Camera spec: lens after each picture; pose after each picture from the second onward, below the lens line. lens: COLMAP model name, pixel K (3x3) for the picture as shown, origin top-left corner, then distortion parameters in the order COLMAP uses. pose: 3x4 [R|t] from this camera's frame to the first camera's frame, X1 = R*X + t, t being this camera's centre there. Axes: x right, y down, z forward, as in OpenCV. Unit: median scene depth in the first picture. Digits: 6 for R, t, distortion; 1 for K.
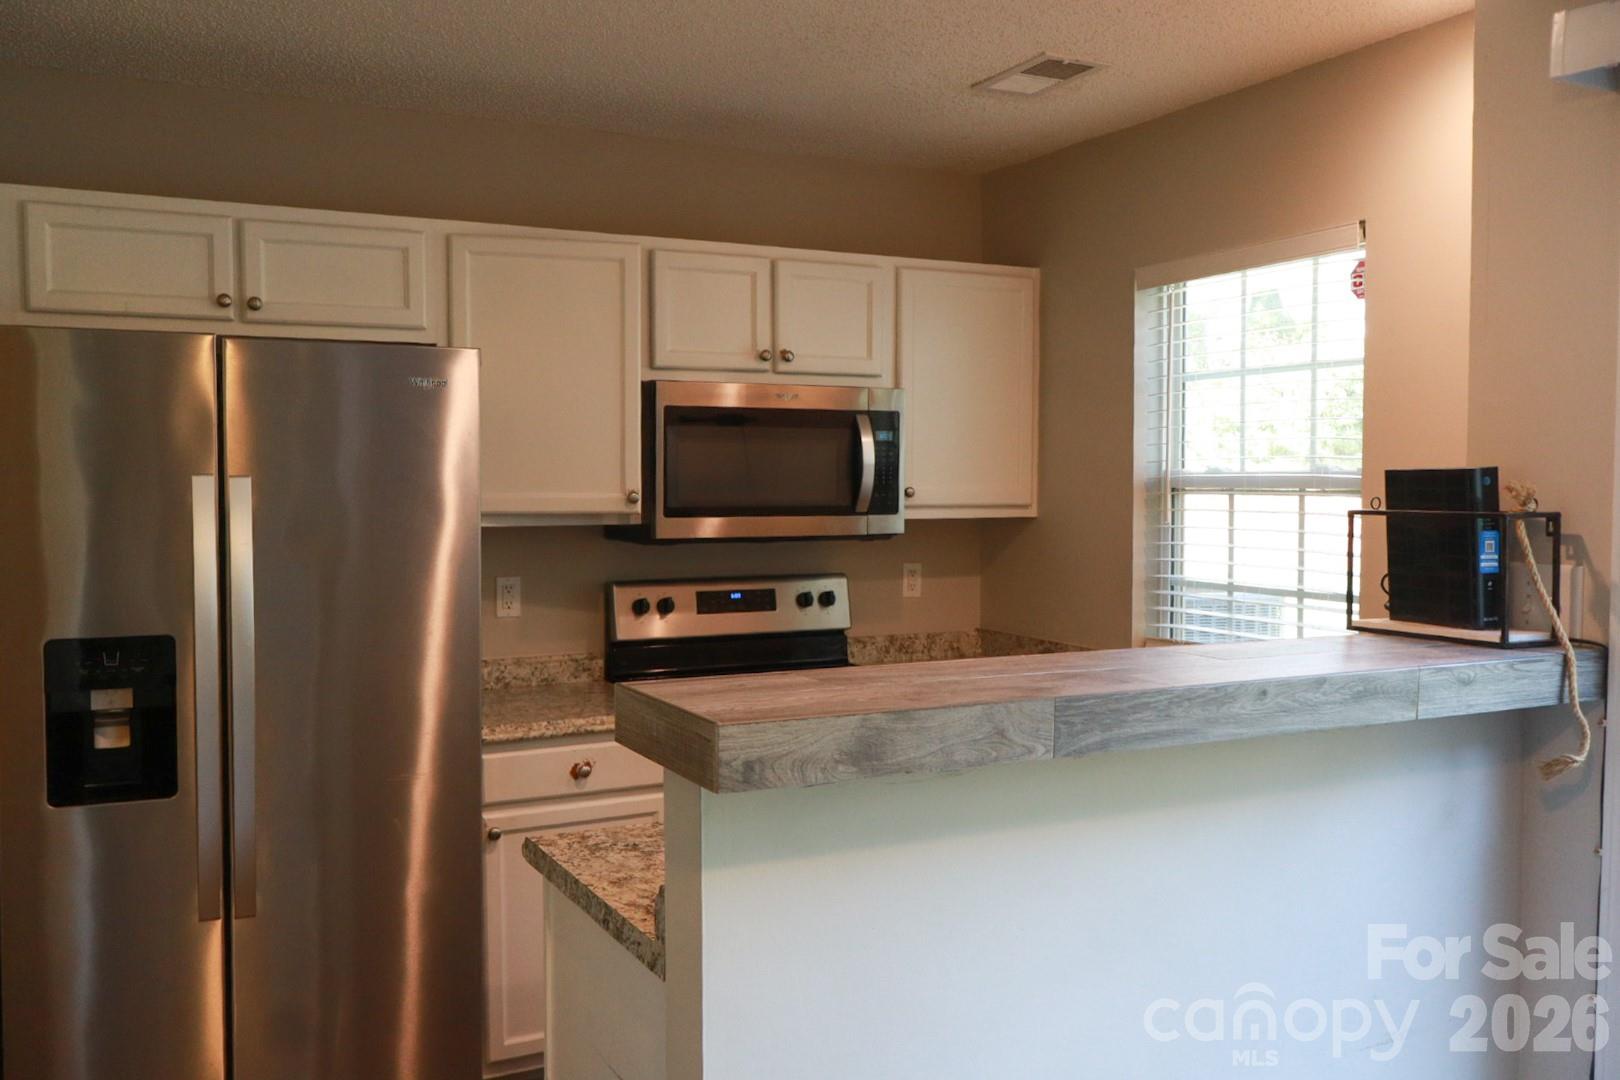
lens RADIAL K [[1343.2, 0, 810.0], [0, 1343.2, 540.0], [0, 0, 1]] dist [-0.014962, 0.002456]
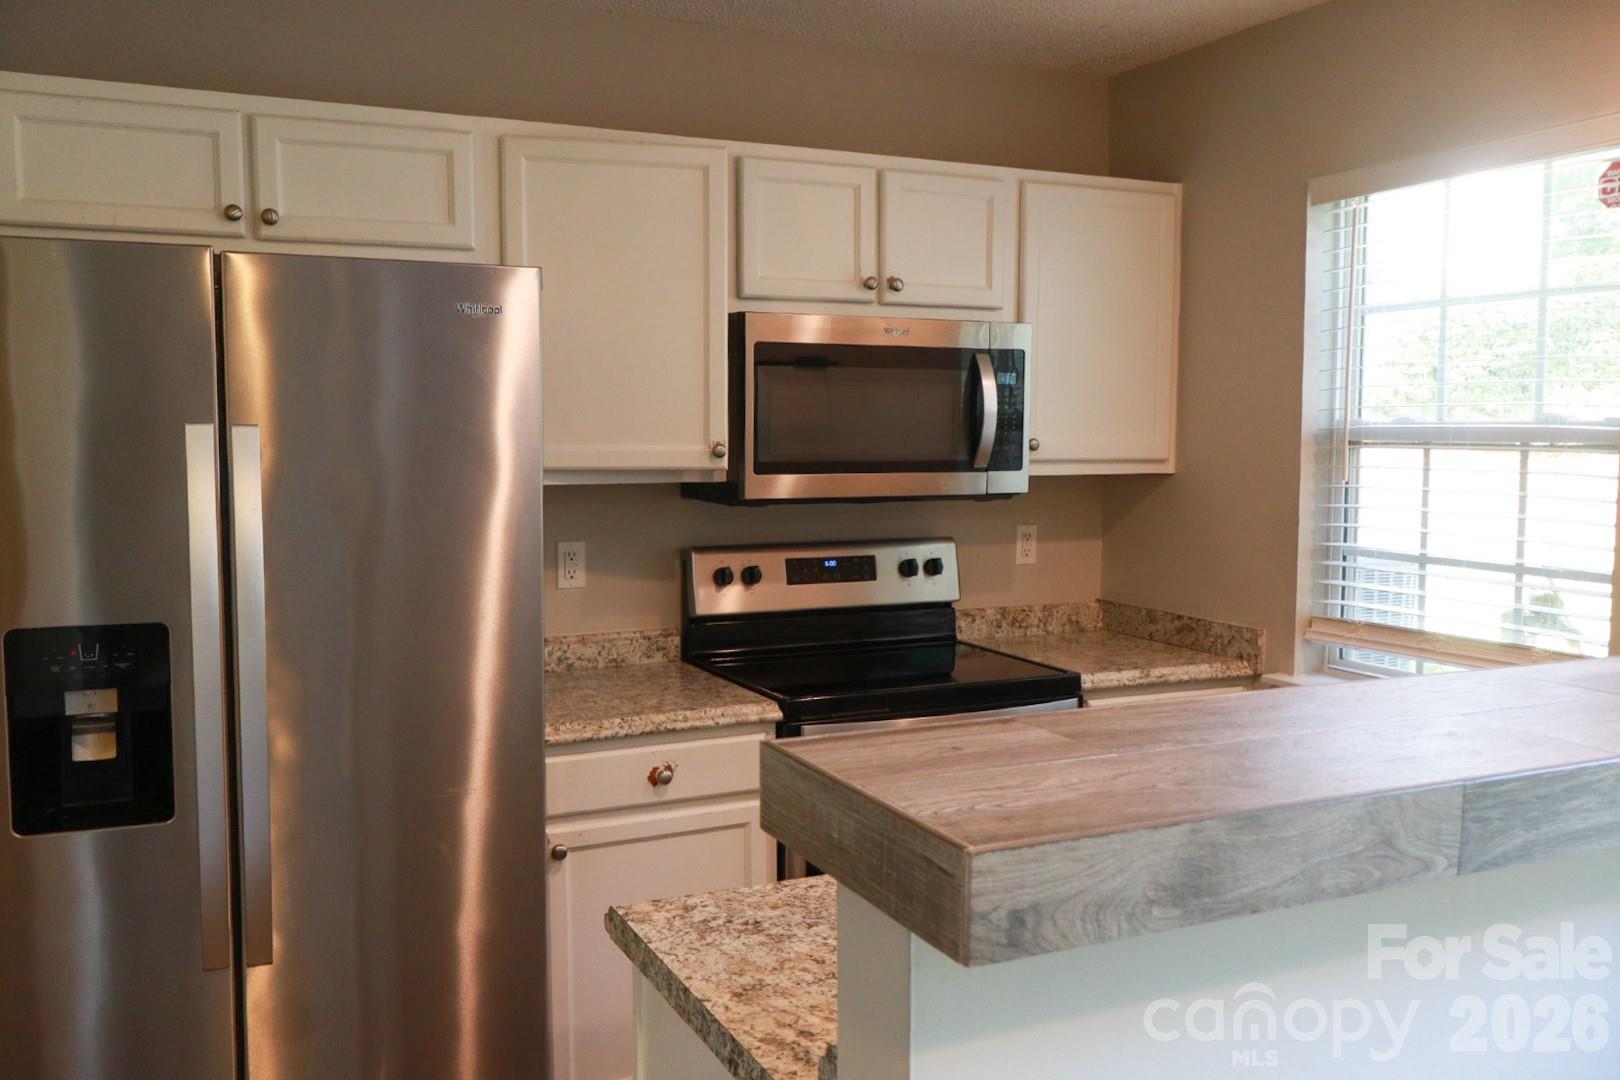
lens RADIAL K [[1332.2, 0, 810.0], [0, 1332.2, 540.0], [0, 0, 1]] dist [-0.004391, 0.000268]
pose [[0.999428, 0.004866, -0.033470, -0.046206], [-0.003556, 0.999229, 0.039087, -0.008563], [0.033634, -0.038945, 0.998675, 0.161919]]
